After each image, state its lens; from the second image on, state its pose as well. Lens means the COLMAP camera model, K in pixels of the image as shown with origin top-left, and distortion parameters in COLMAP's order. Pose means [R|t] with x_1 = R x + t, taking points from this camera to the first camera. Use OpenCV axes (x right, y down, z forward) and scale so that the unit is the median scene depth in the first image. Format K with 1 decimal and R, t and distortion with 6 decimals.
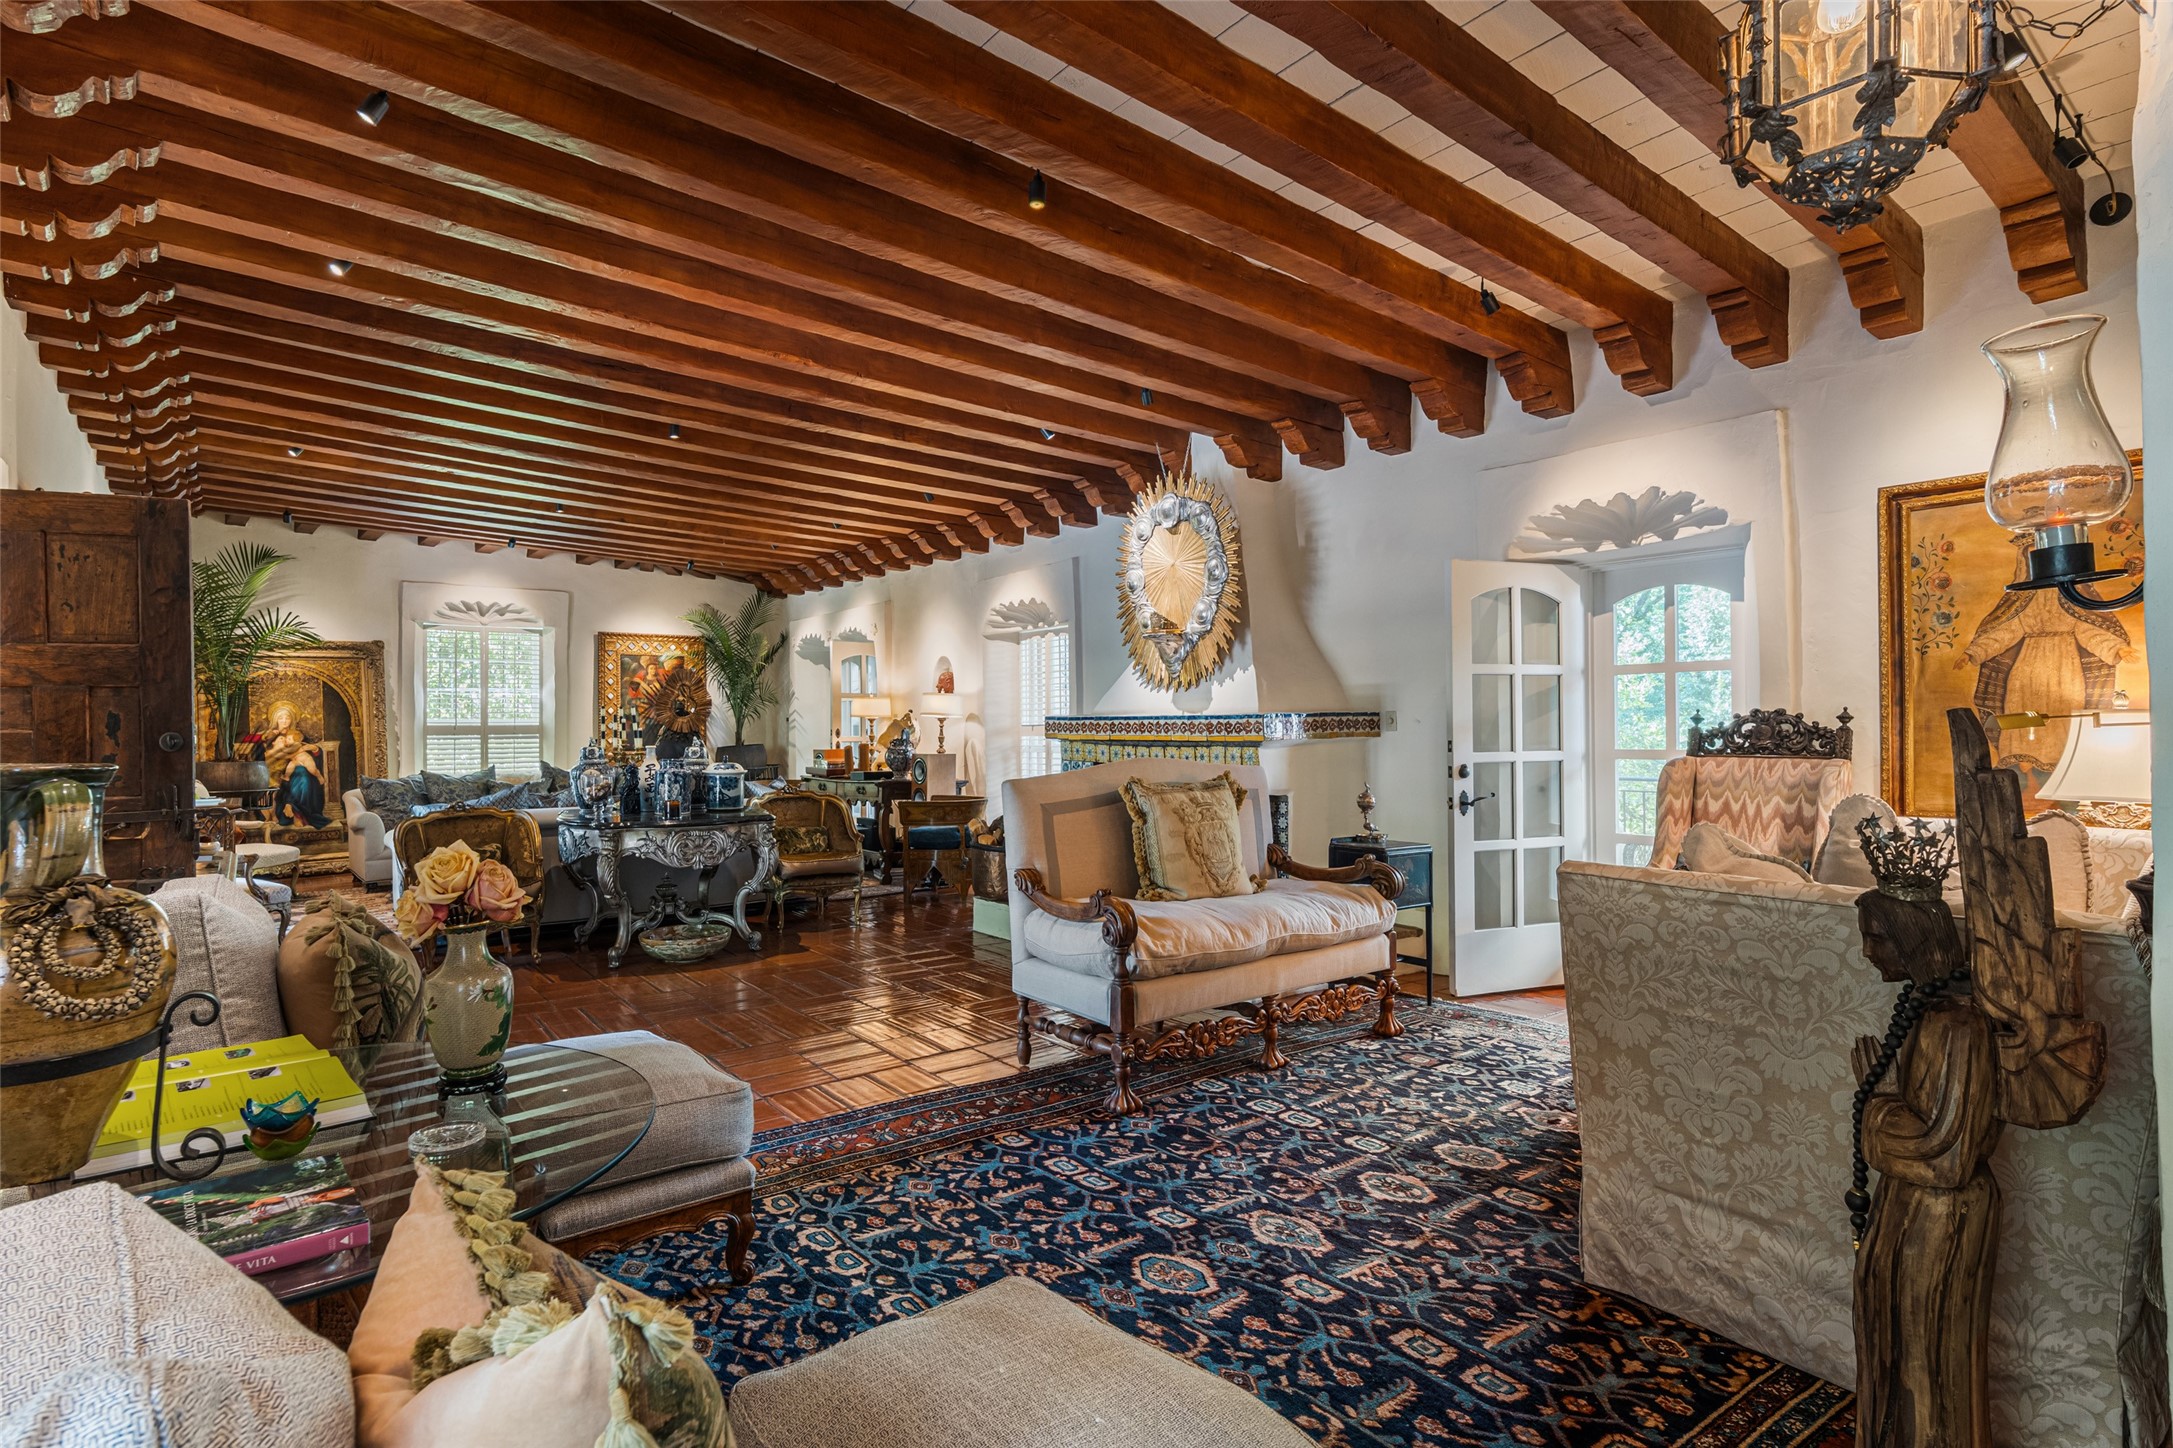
lens RADIAL K [[1099.0, 0, 1059.5], [0, 1099.0, 714.8], [0, 0, 1]] dist [-0.008573, 0.004605]
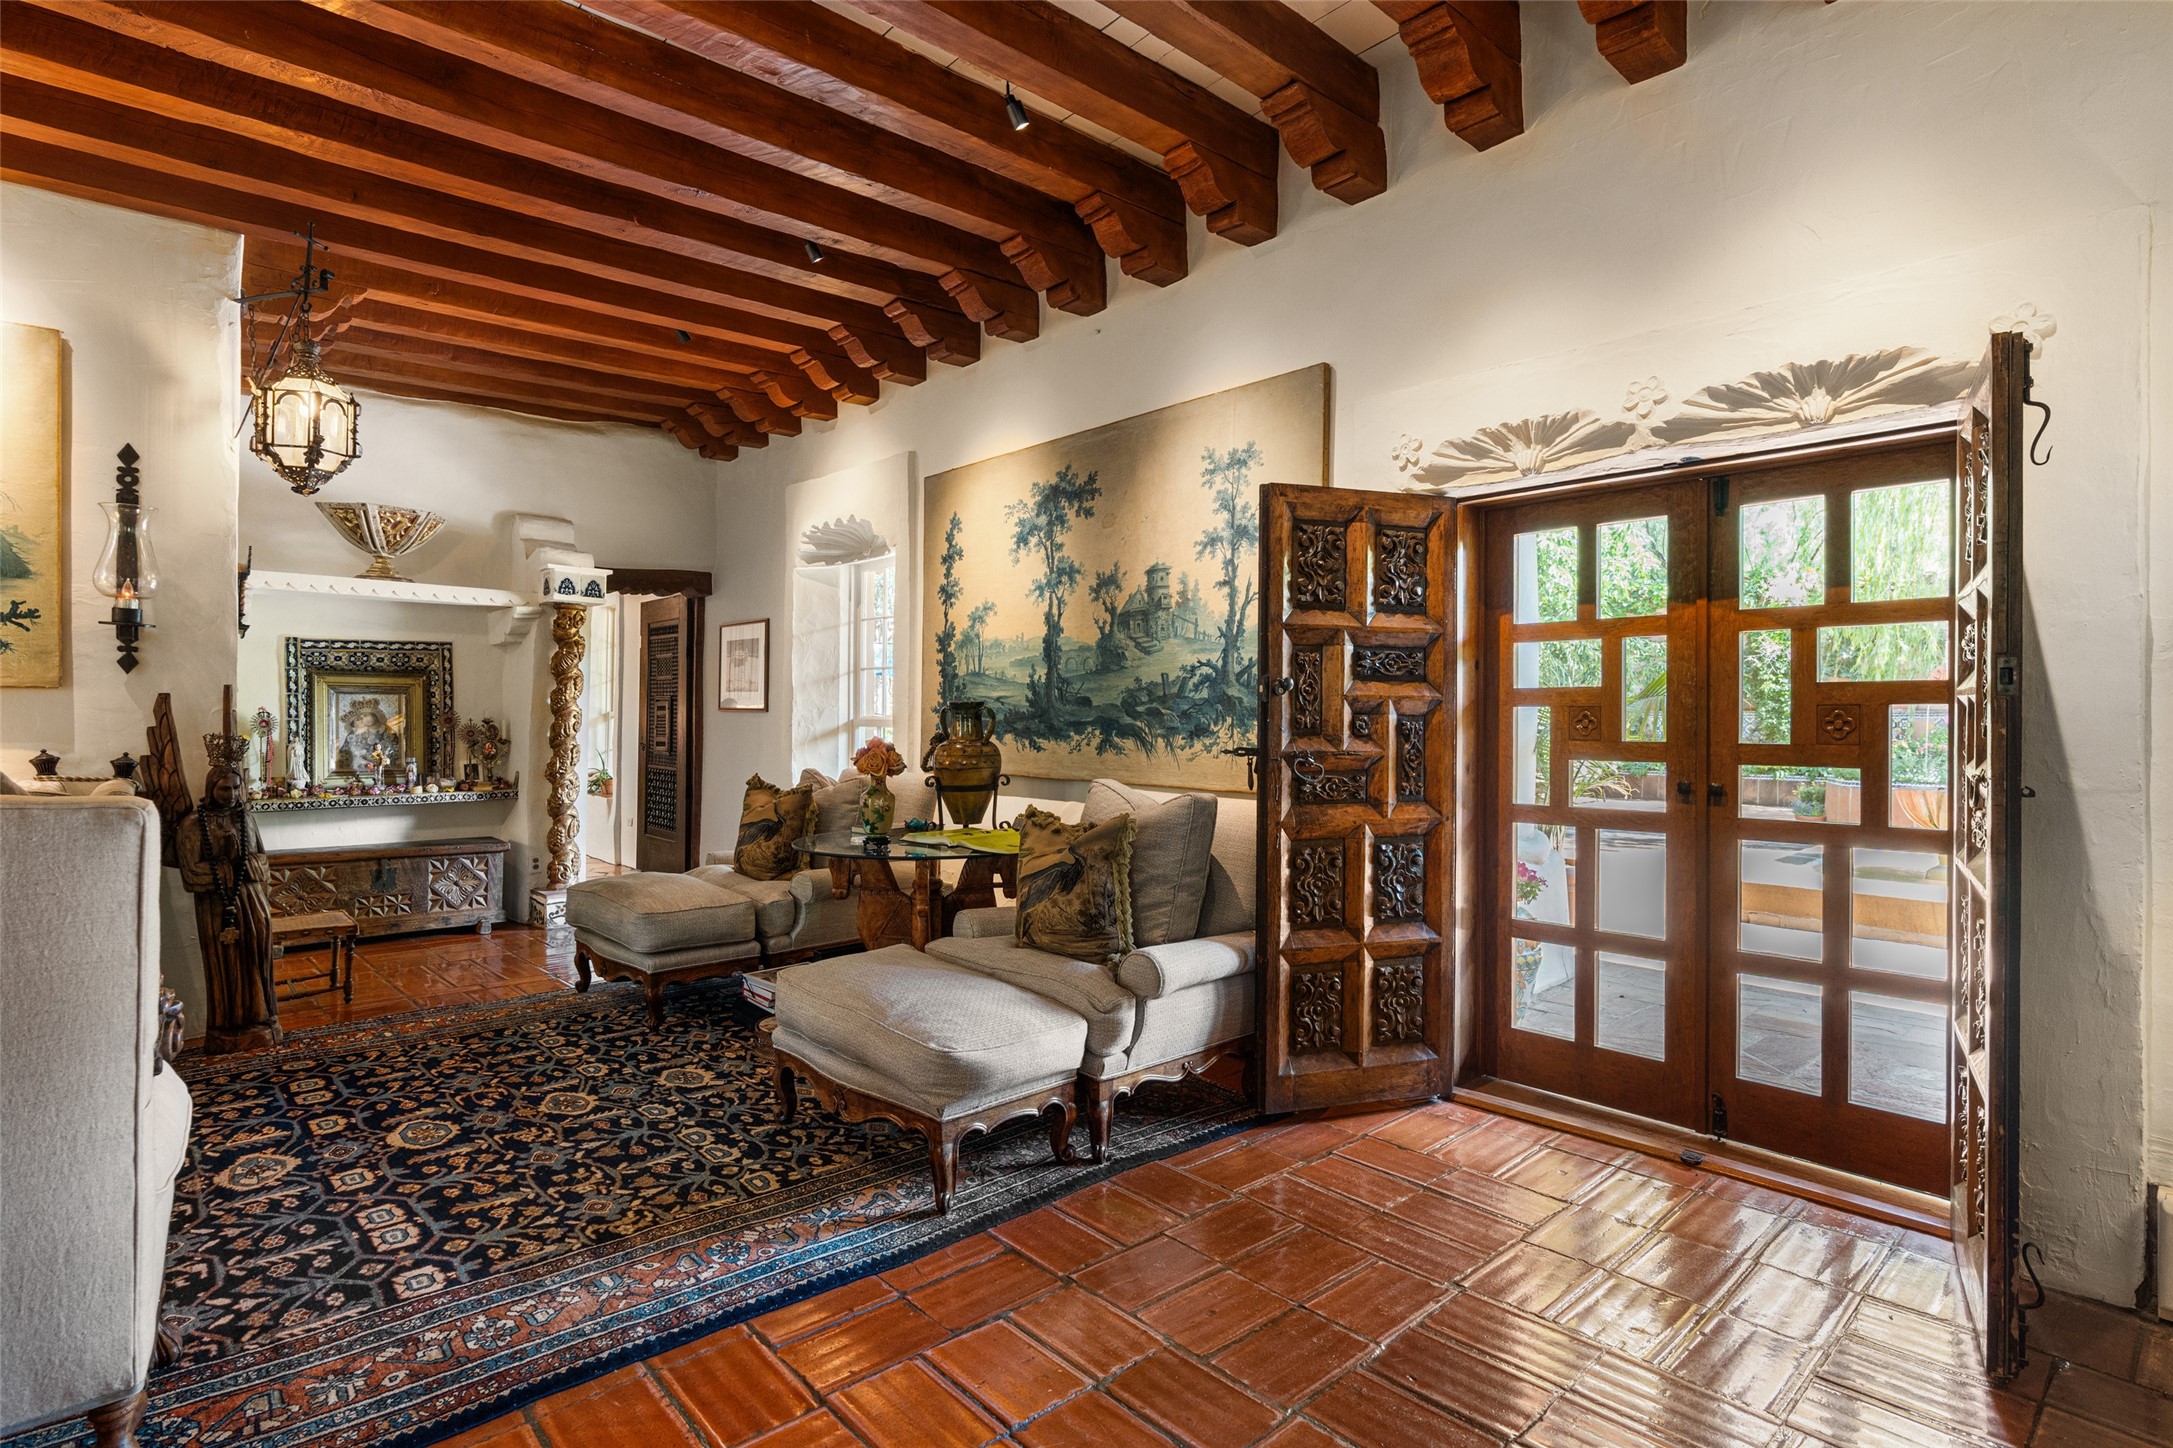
lens RADIAL K [[1099.0, 0, 1067.2], [0, 1099.0, 709.8], [0, 0, 1]] dist [-0.008573, 0.004605]
pose [[-0.997316, 0.006396, -0.072944, -0.300567], [0.007659, 0.999825, -0.017040, 0.039148], [0.072822, -0.017553, -0.997190, 1.309452]]
